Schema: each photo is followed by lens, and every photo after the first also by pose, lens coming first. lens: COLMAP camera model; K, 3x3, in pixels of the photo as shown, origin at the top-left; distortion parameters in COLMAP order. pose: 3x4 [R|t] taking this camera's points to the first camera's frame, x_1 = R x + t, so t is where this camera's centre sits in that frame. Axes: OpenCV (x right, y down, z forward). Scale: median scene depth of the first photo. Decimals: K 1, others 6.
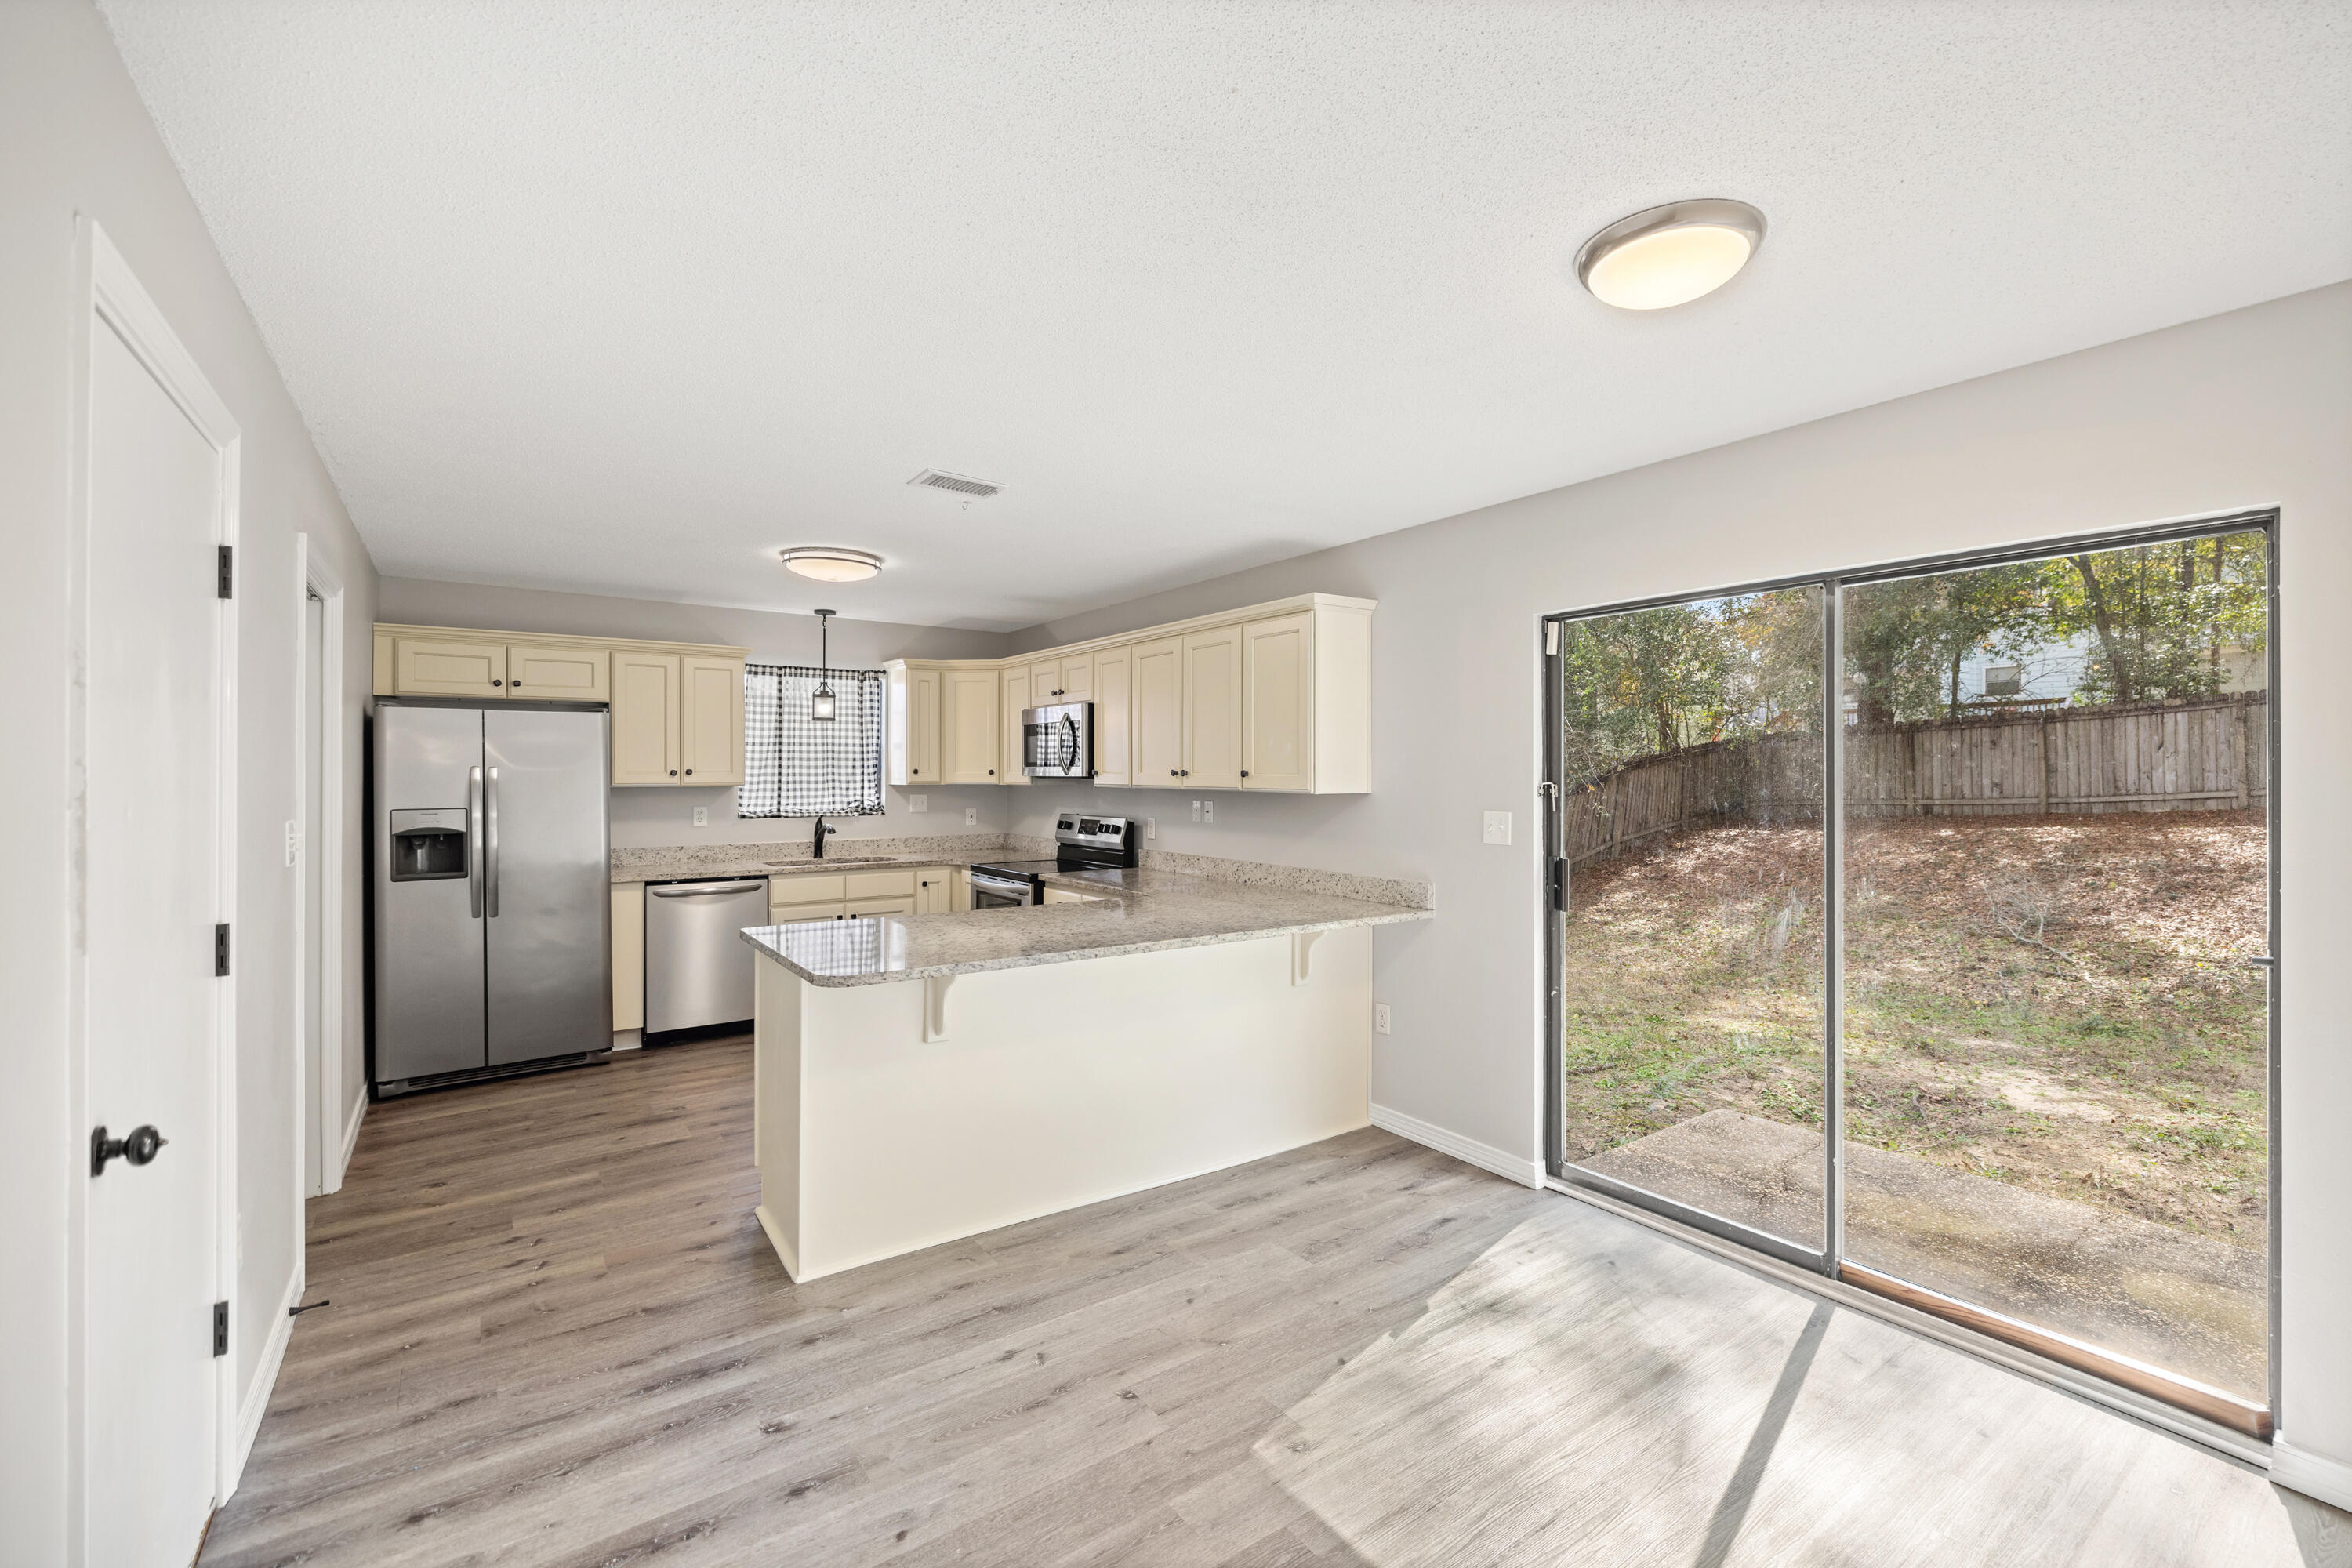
lens RADIAL K [[1055.7, 0, 1115.4], [0, 1055.7, 765.6], [0, 0, 1]] dist [-0.000159, -0.000094]
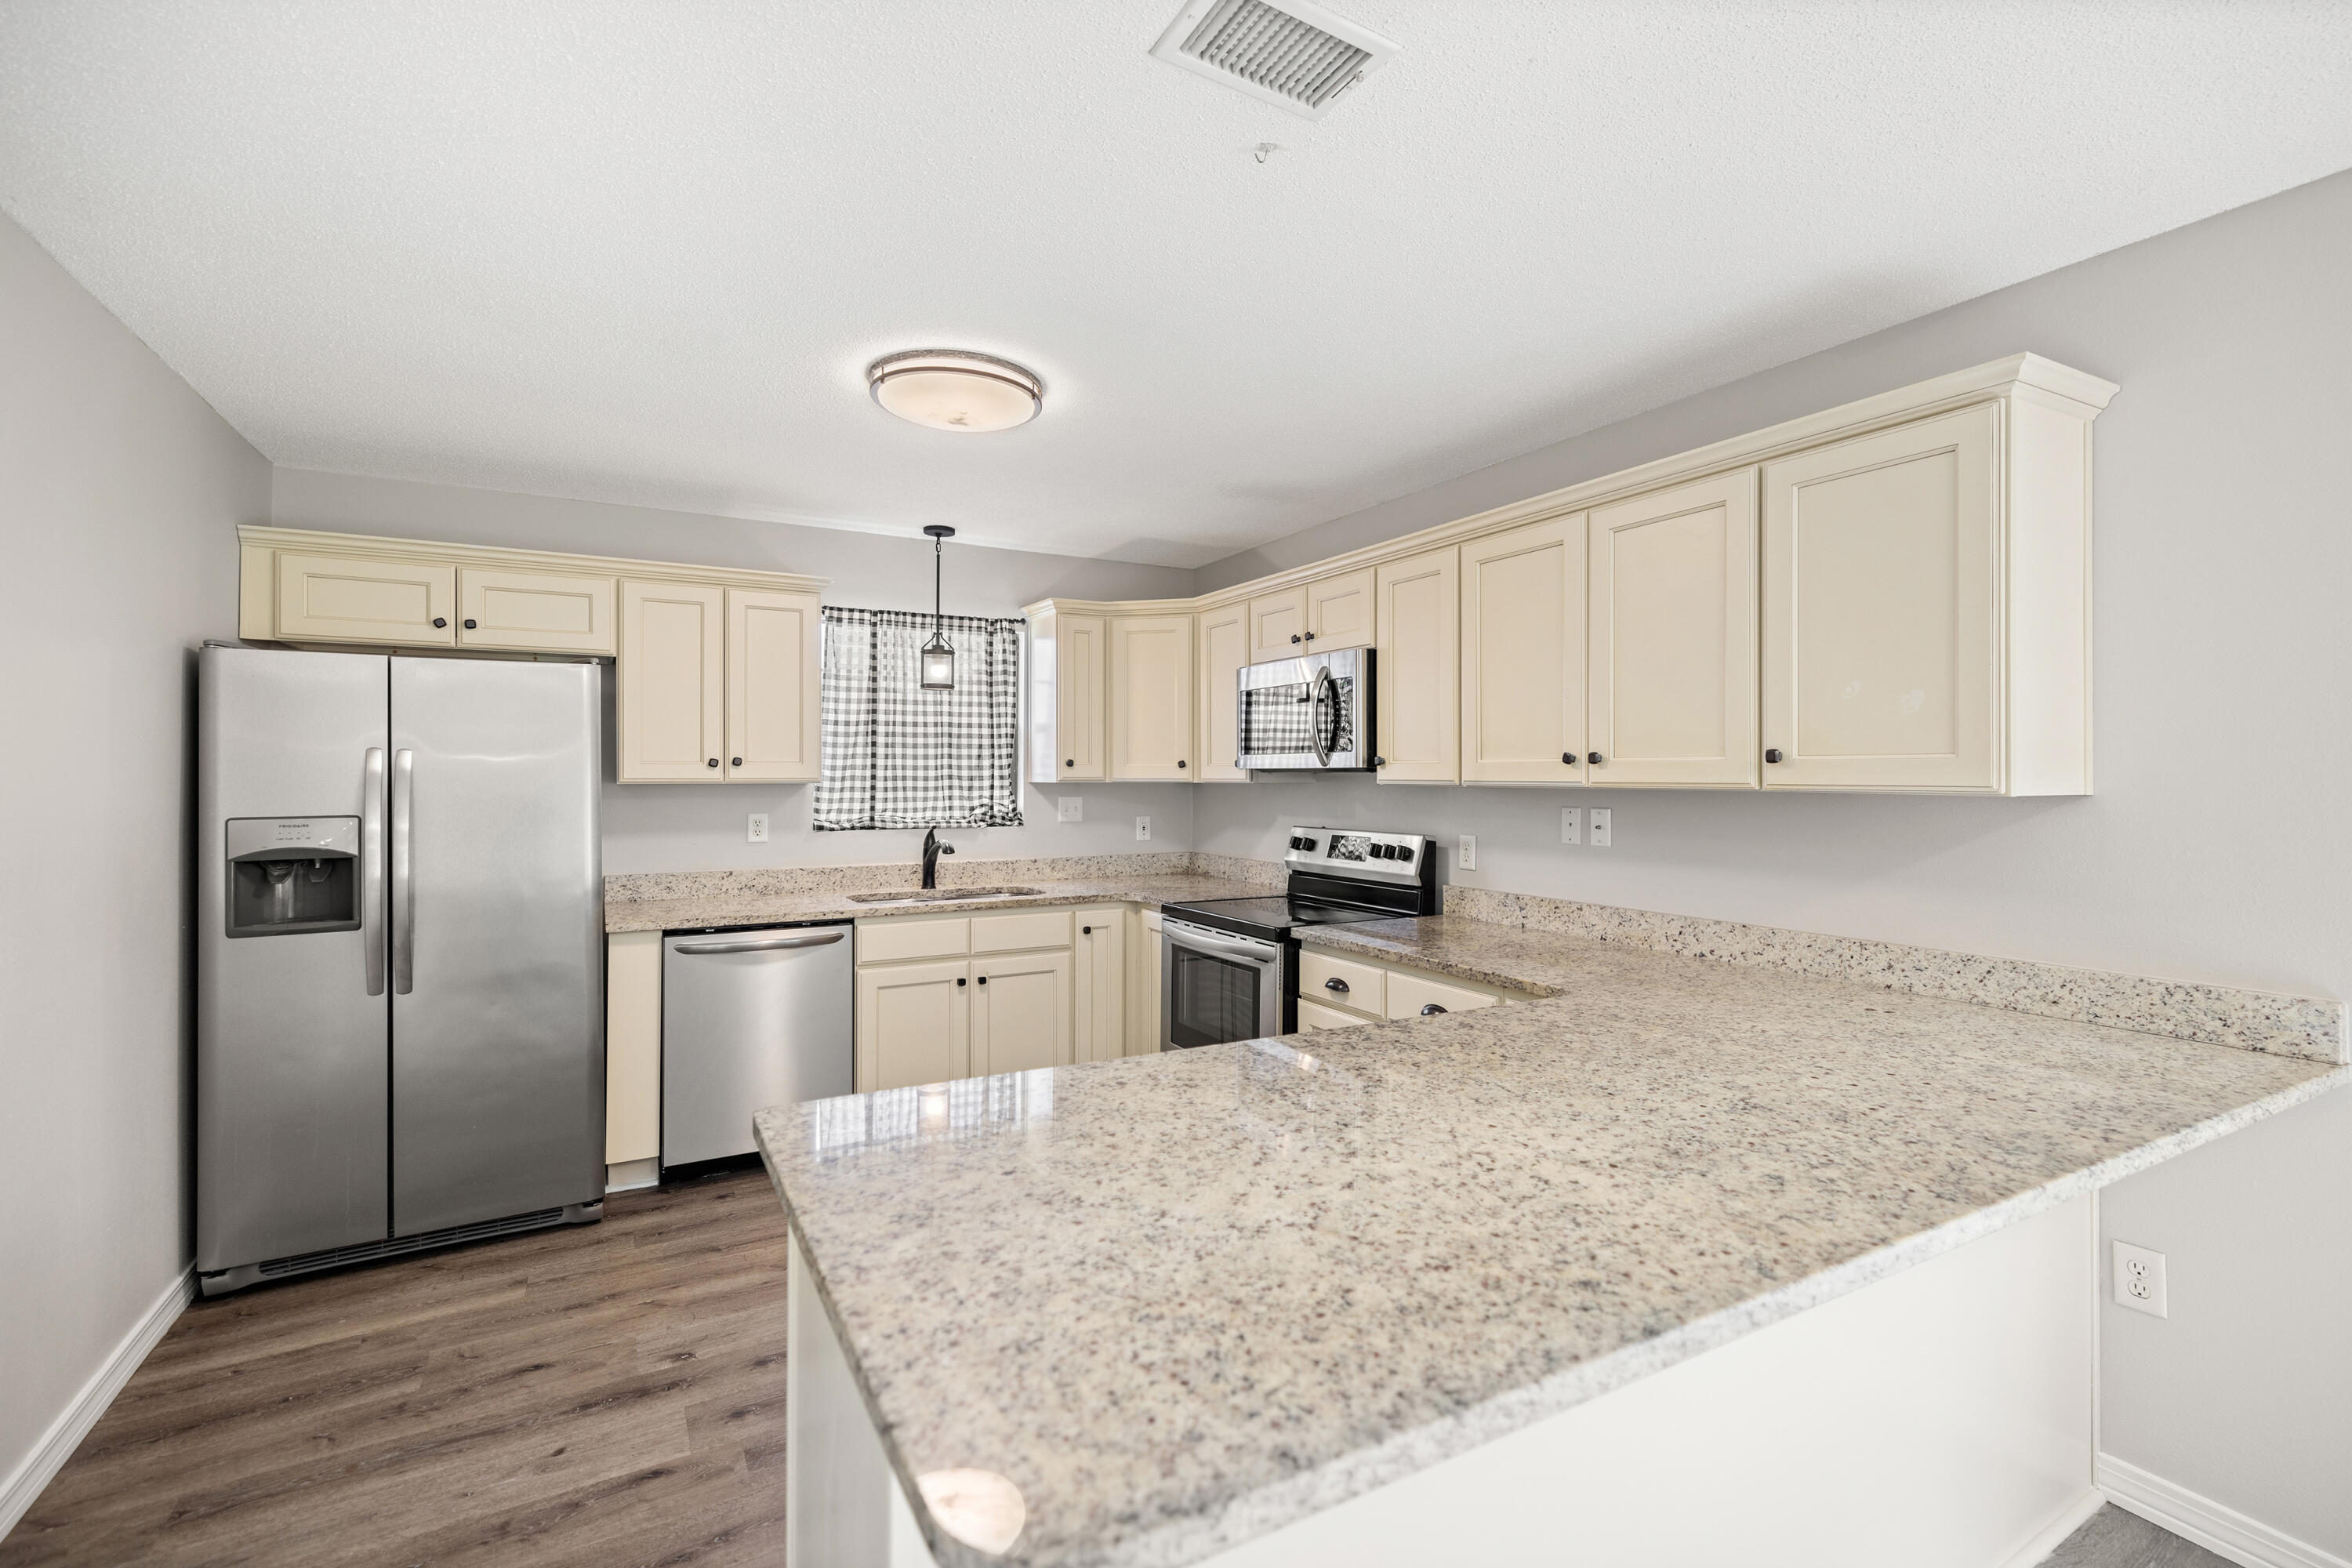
lens RADIAL K [[1009.8, 0, 1185.8], [0, 1009.8, 772.9], [0, 0, 1]] dist [0.000636, 0.000049]
pose [[0.999784, 0.002696, -0.020624, -0.113455], [-0.002657, 0.999995, 0.001936, 0.011893], [0.020629, -0.001880, 0.999785, 0.389520]]
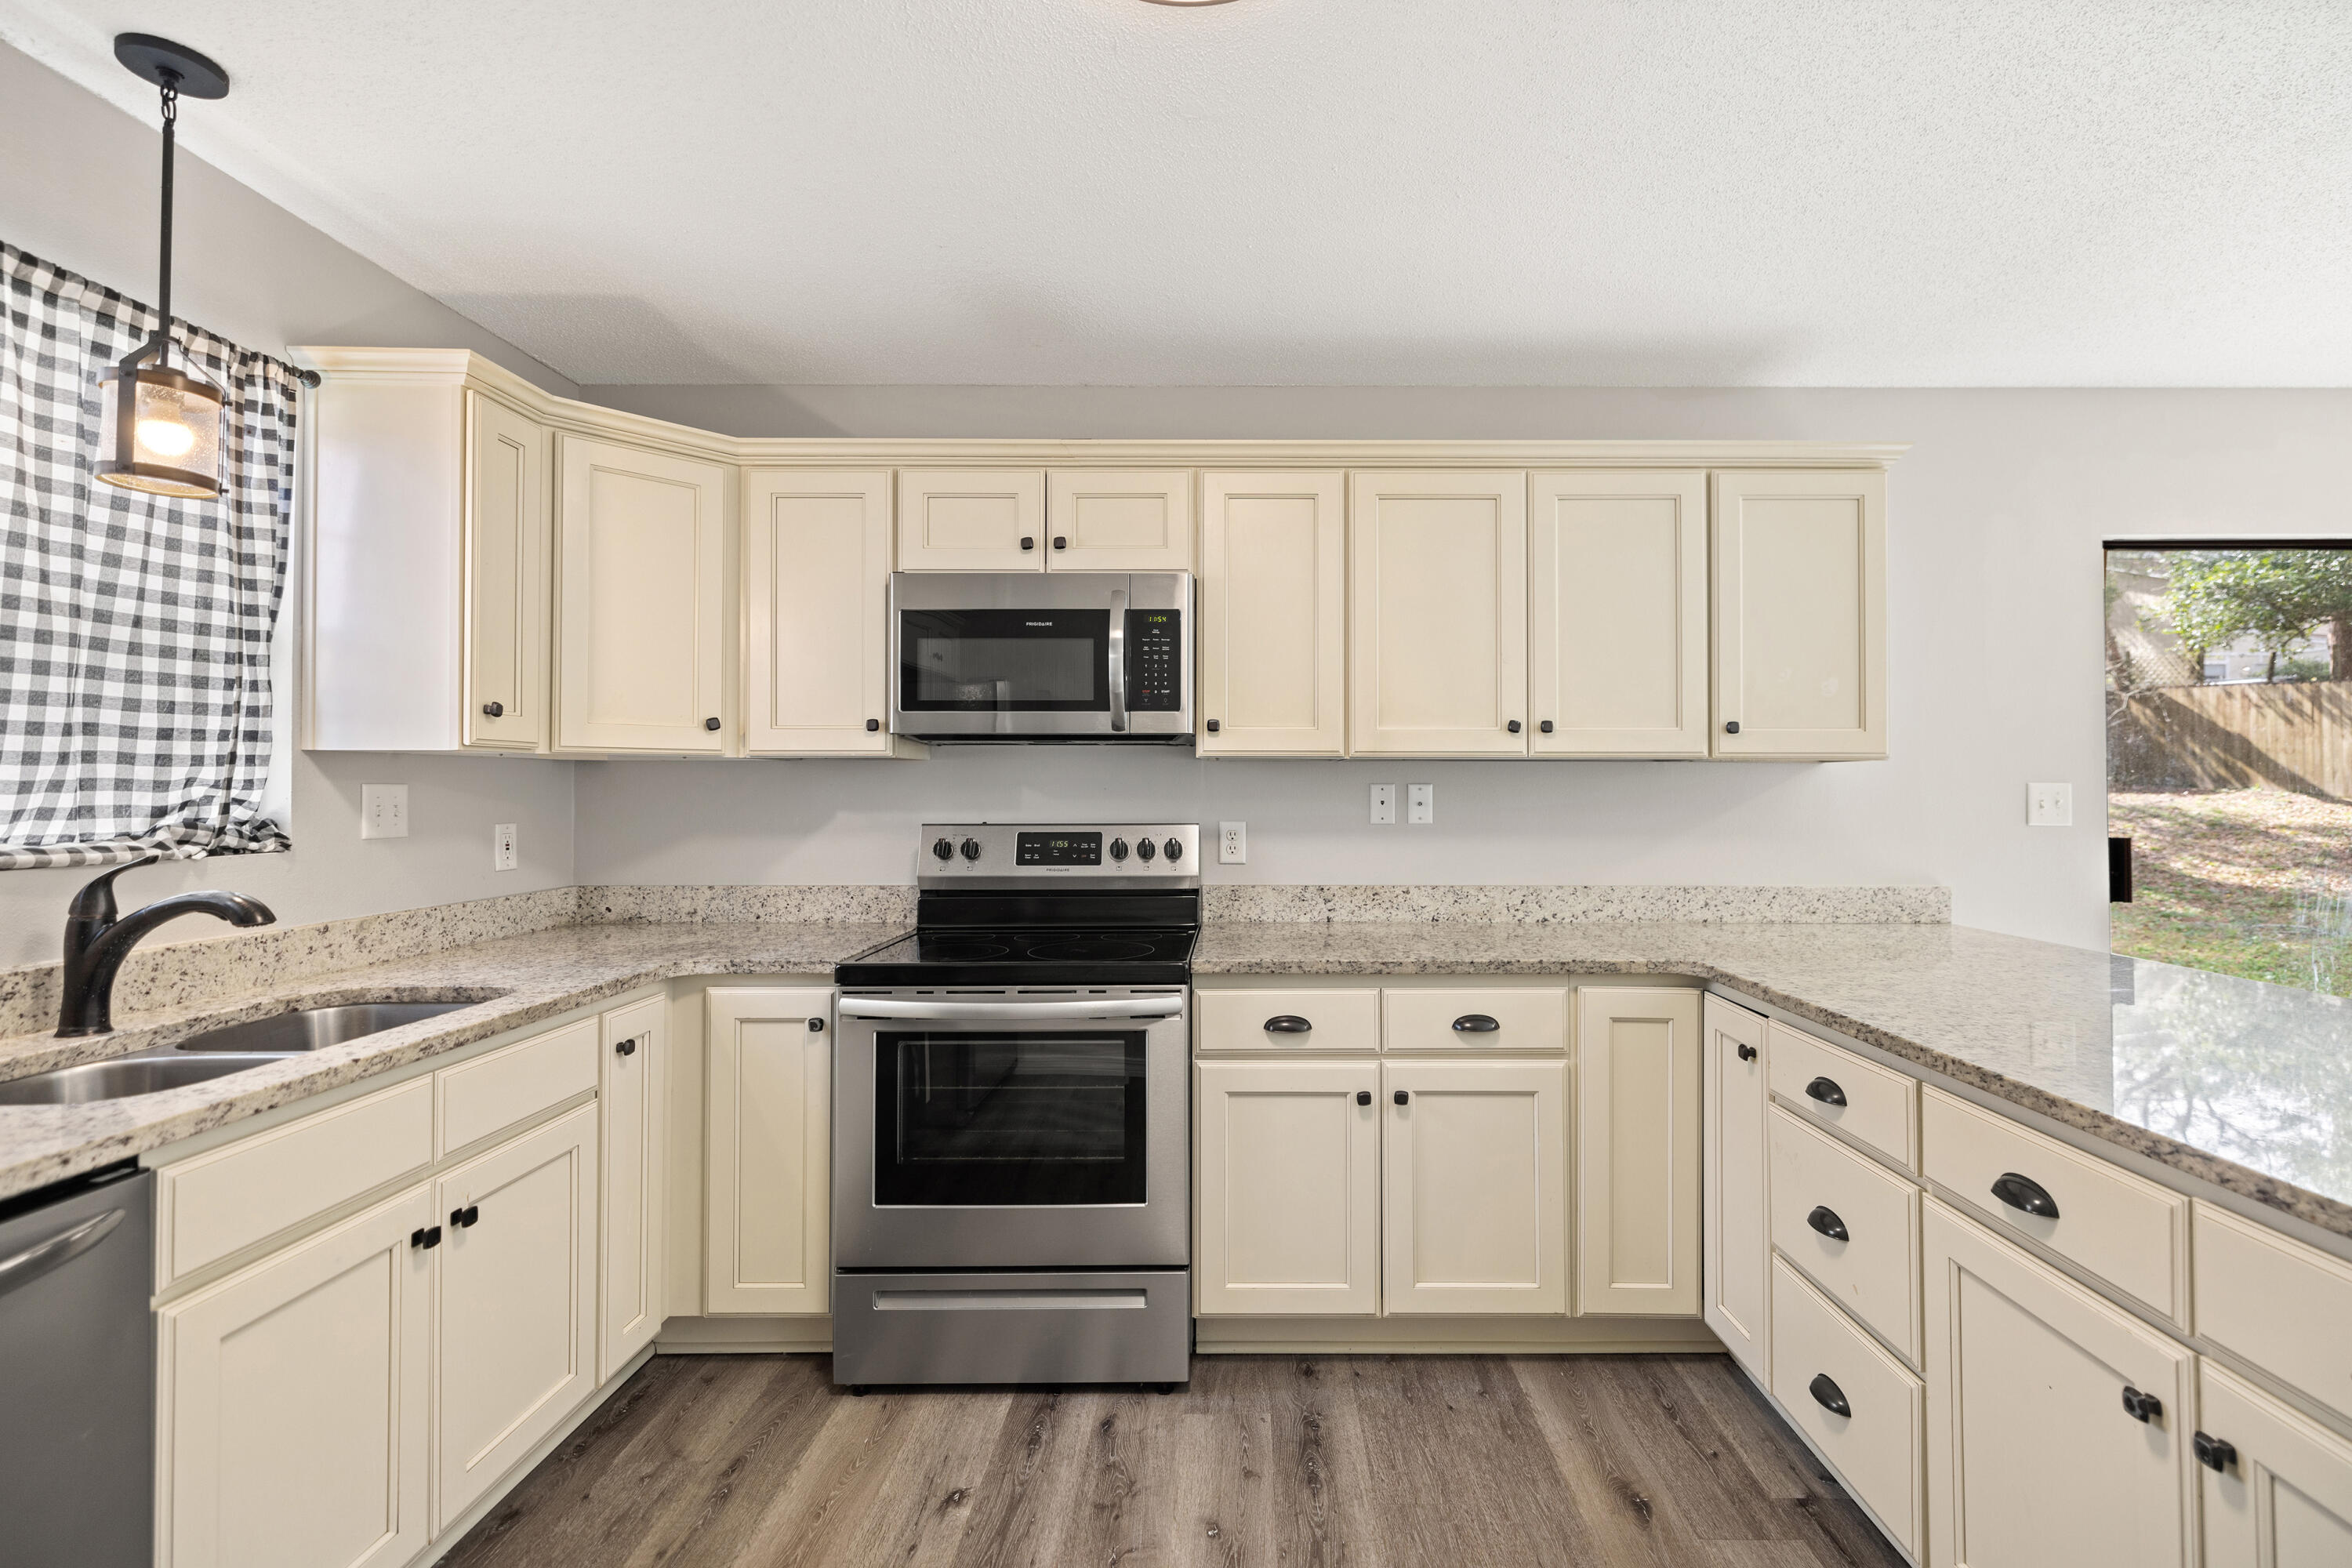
lens RADIAL K [[1096.4, 0, 1179.1], [0, 1096.4, 771.9], [0, 0, 1]] dist [0.003990, -0.000539]
pose [[0.512881, 0.014095, 0.858344, -0.414135], [-0.005212, 0.999898, -0.013305, 0.031410], [-0.858444, 0.002351, 0.512902, 0.720603]]
